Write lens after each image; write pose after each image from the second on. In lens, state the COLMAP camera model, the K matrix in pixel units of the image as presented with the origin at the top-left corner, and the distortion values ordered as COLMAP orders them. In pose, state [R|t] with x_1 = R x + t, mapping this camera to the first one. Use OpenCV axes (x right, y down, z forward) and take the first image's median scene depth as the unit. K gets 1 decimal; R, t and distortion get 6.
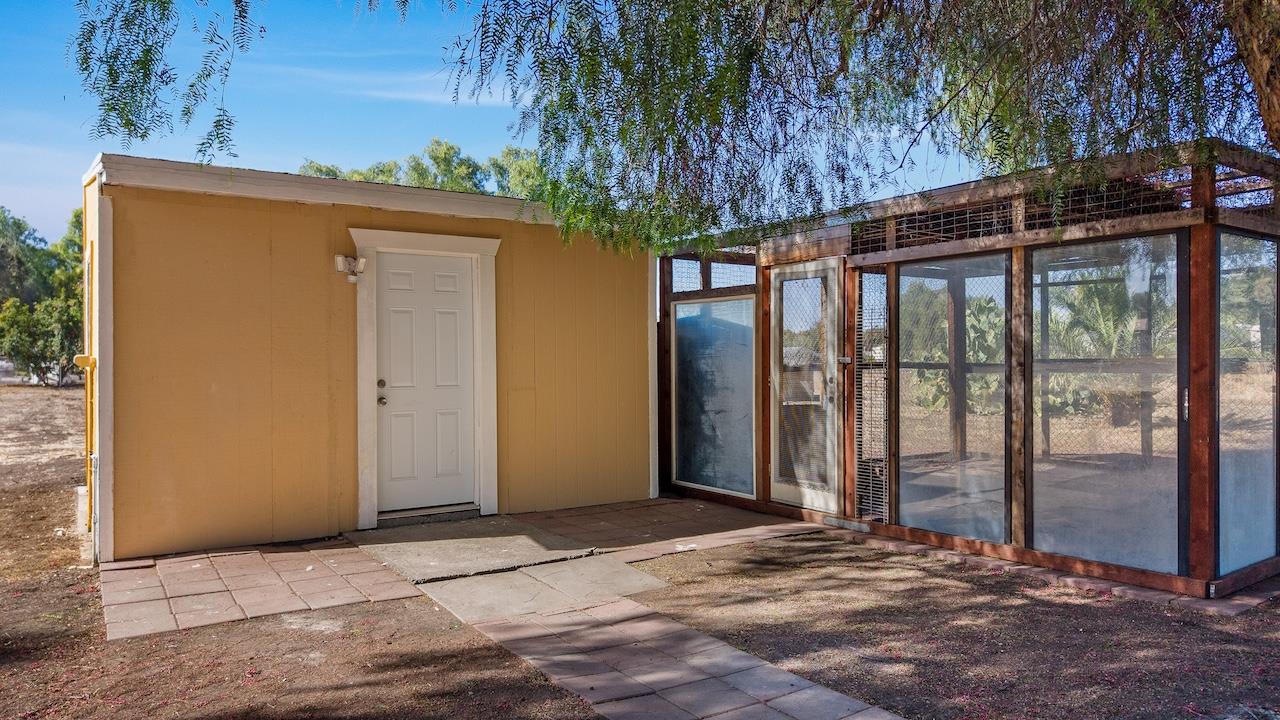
lens RADIAL K [[866.6, 0, 664.0], [0, 866.6, 370.0], [0, 0, 1]] dist [0.008467, 0.000766]
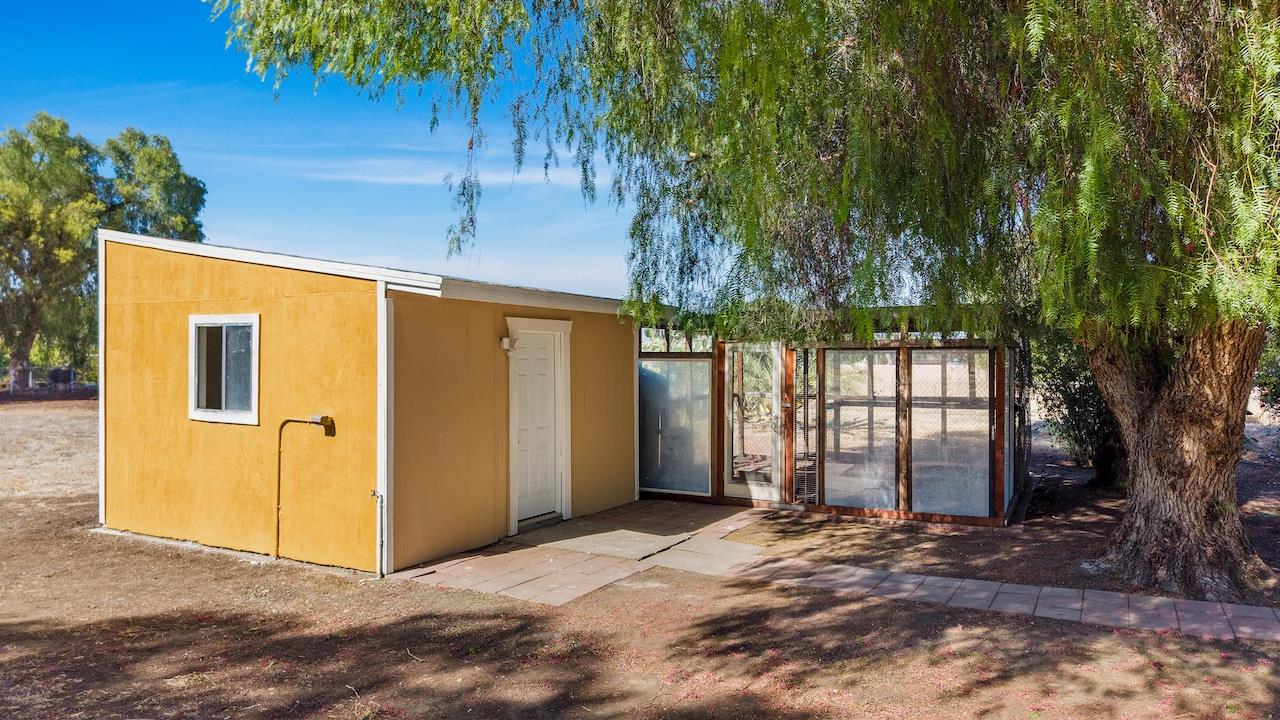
lens RADIAL K [[879.9, 0, 640.0], [0, 879.9, 360.0], [0, 0, 1]] dist [0.023371, -0.000300]
pose [[0.882094, 0.008019, 0.471006, -0.761148], [-0.004790, 0.999956, -0.008054, -0.076932], [-0.471050, 0.004848, 0.882093, -0.301973]]
